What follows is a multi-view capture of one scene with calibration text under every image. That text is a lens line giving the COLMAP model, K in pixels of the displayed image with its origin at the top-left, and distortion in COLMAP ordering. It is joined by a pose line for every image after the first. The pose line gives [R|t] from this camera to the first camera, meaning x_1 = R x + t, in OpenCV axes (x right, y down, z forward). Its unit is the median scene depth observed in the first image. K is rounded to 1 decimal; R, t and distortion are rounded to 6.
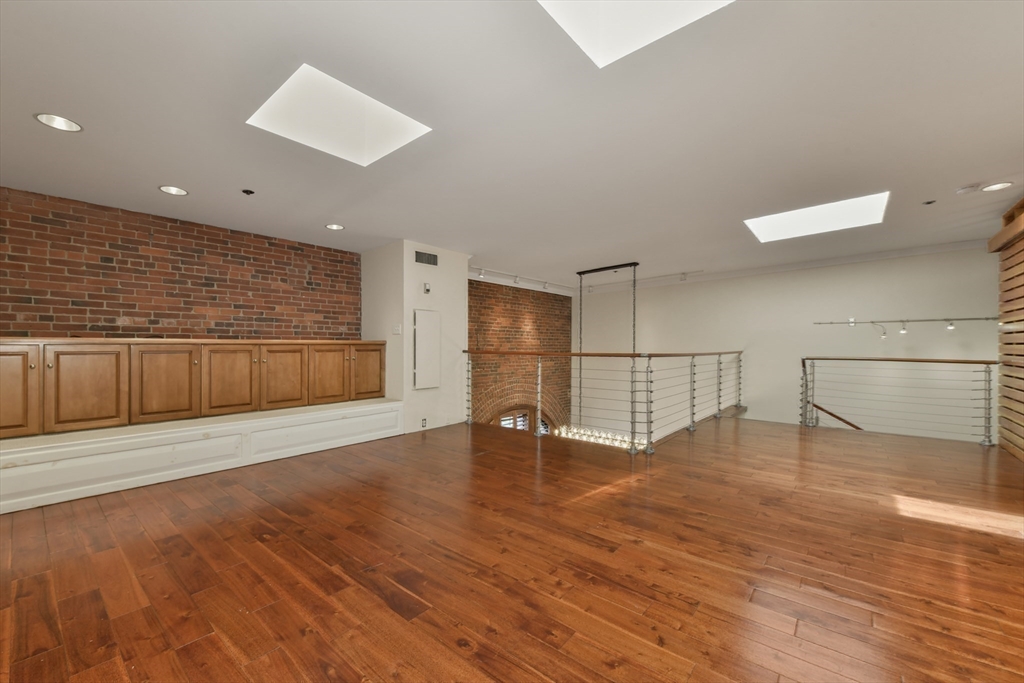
lens RADIAL K [[413.1, 0, 512.0], [0, 413.1, 341.5], [0, 0, 1]] dist [-0.000683, 0.000015]
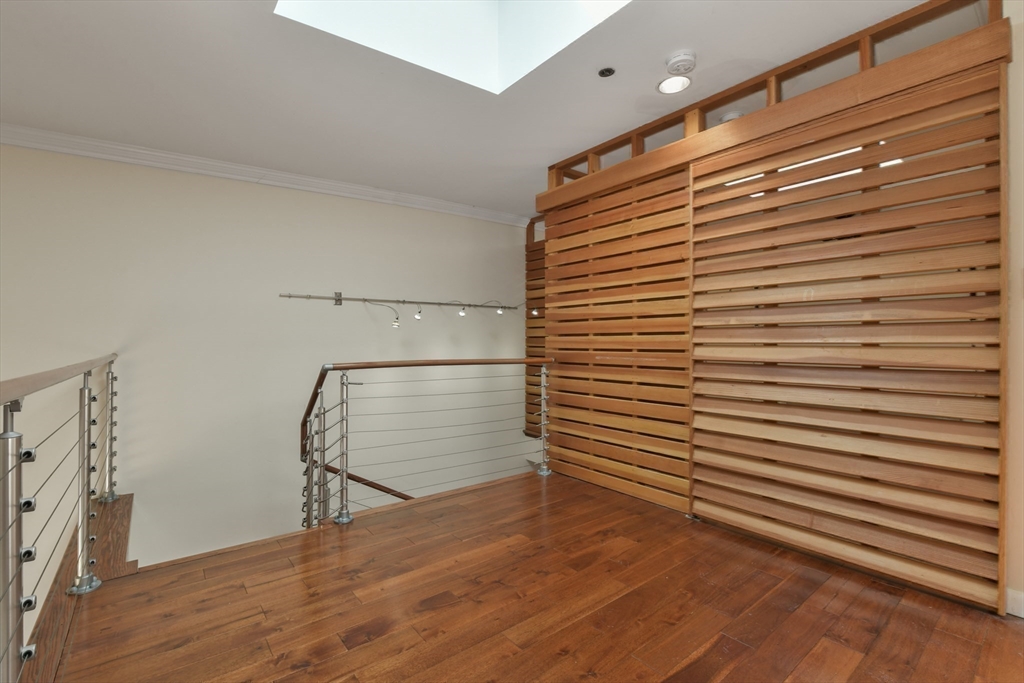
lens RADIAL K [[454.5, 0, 512.0], [0, 454.5, 341.5], [0, 0, 1]] dist [0.048616, -0.072360]
pose [[0.199467, -0.000866, 0.979904, 0.350253], [-0.005888, 0.999980, 0.002082, 0.014293], [-0.979887, -0.006185, 0.199458, 0.874662]]
